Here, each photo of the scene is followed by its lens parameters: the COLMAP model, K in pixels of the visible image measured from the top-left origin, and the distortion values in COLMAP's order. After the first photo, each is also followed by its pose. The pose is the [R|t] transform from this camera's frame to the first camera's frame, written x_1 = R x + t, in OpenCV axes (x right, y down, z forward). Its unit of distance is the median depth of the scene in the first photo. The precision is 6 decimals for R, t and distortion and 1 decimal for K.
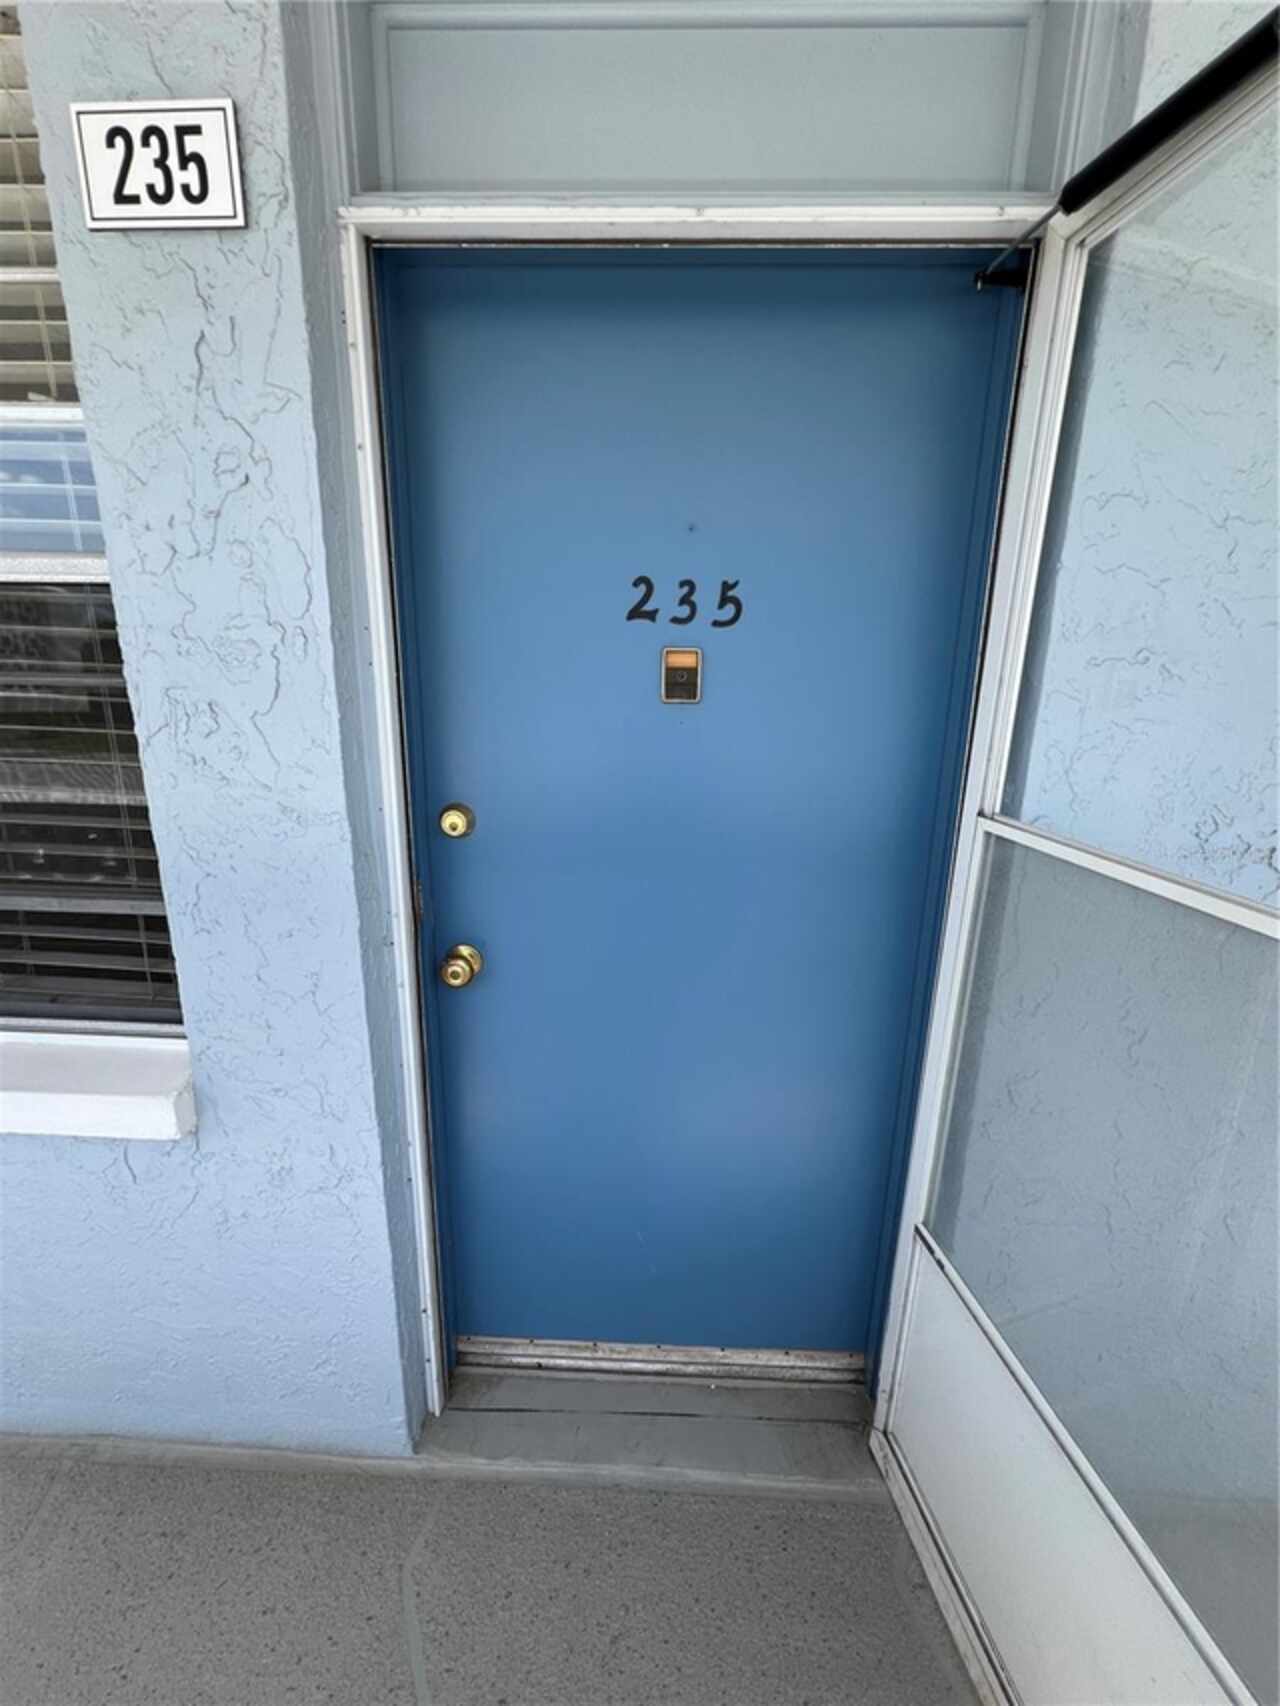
lens RADIAL K [[683.0, 0, 651.8], [0, 683.0, 850.7], [0, 0, 1]] dist [-0.001610, 0.000418]
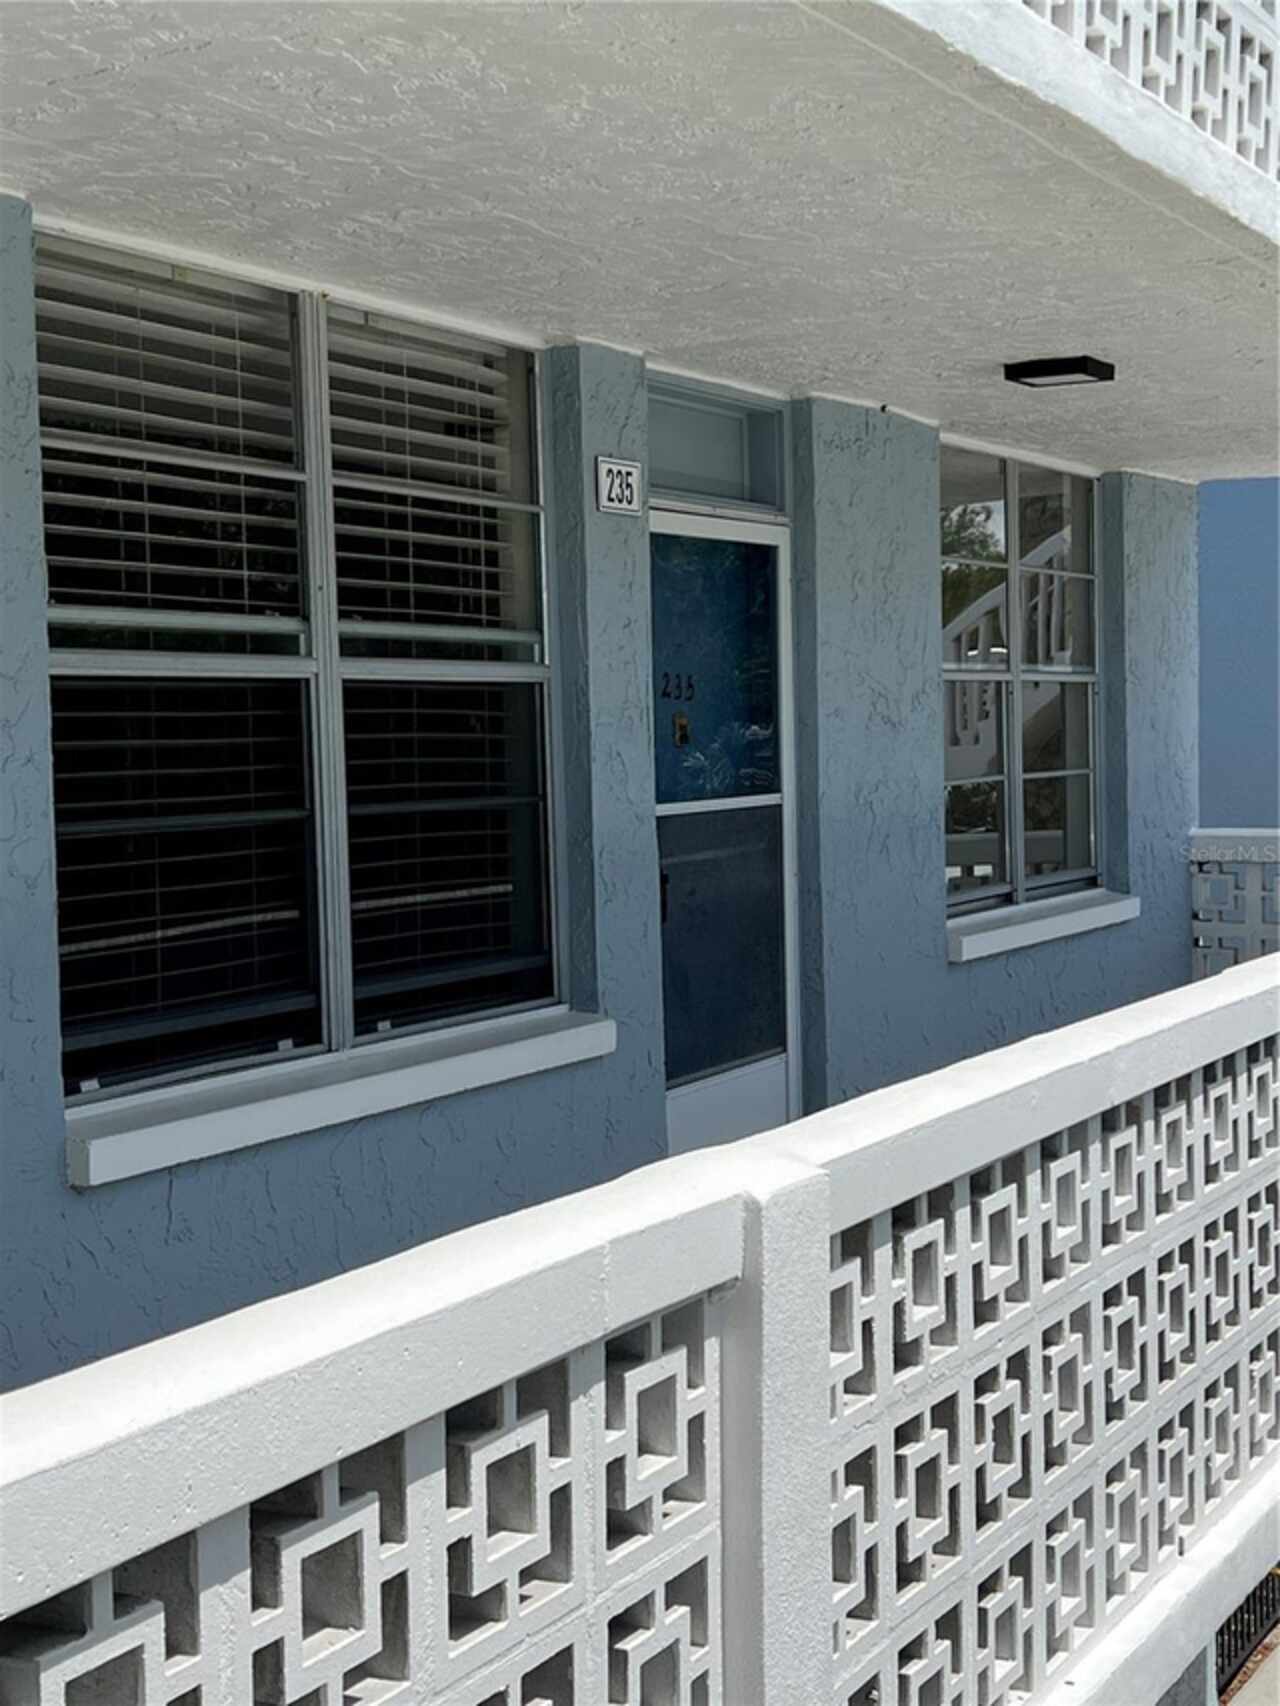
lens RADIAL K [[2468.9, 0, 640.8], [0, 2468.9, 857.2], [0, 0, 1]] dist [0.216343, 0.000000]
pose [[0.442729, -0.076343, 0.893399, -6.363313], [0.253139, 0.966480, -0.042856, 0.318551], [-0.860181, 0.245128, 0.447215, -1.774968]]
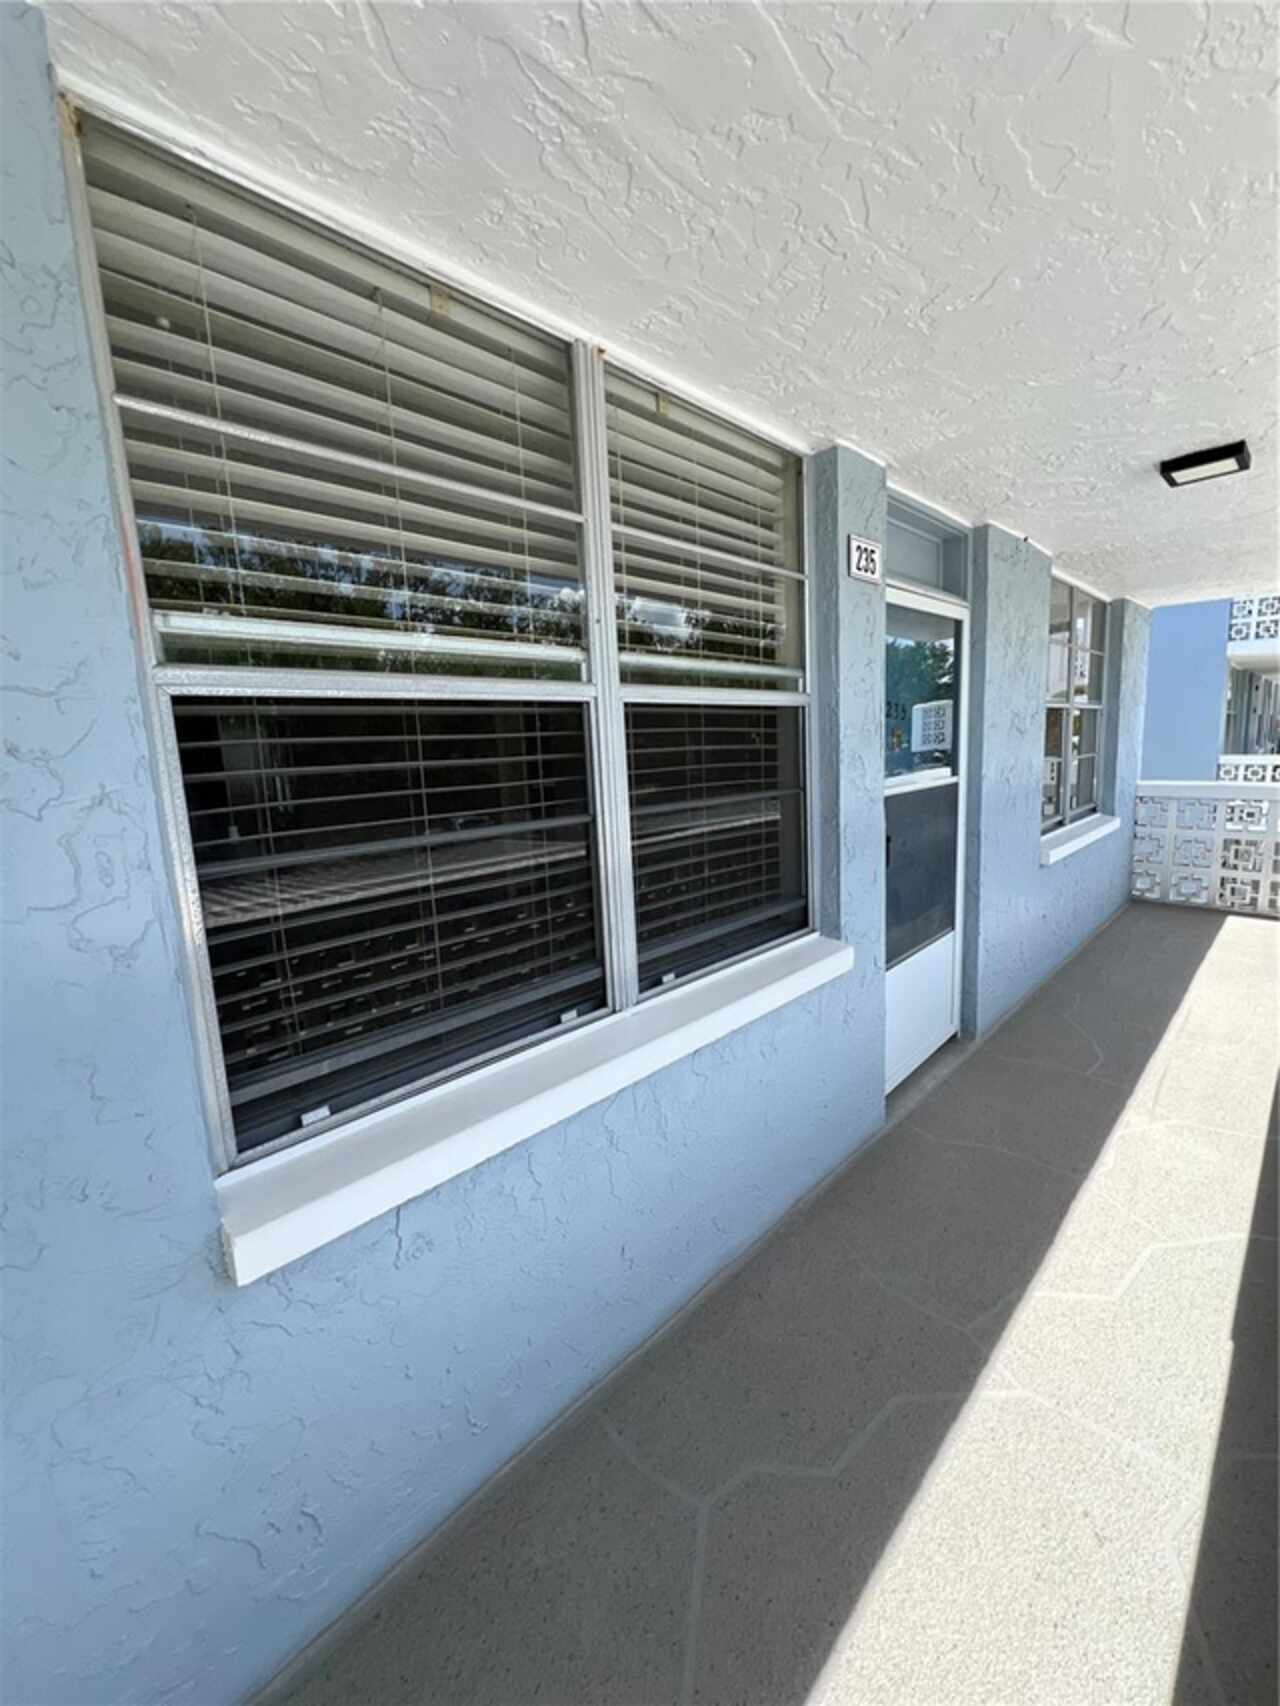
lens RADIAL K [[683.0, 0, 647.3], [0, 683.0, 847.6], [0, 0, 1]] dist [-0.001610, 0.000418]
pose [[0.676259, -0.157024, 0.719734, -3.033527], [0.237489, 0.971325, -0.011230, -0.062078], [-0.697333, 0.178523, 0.694159, -0.065404]]
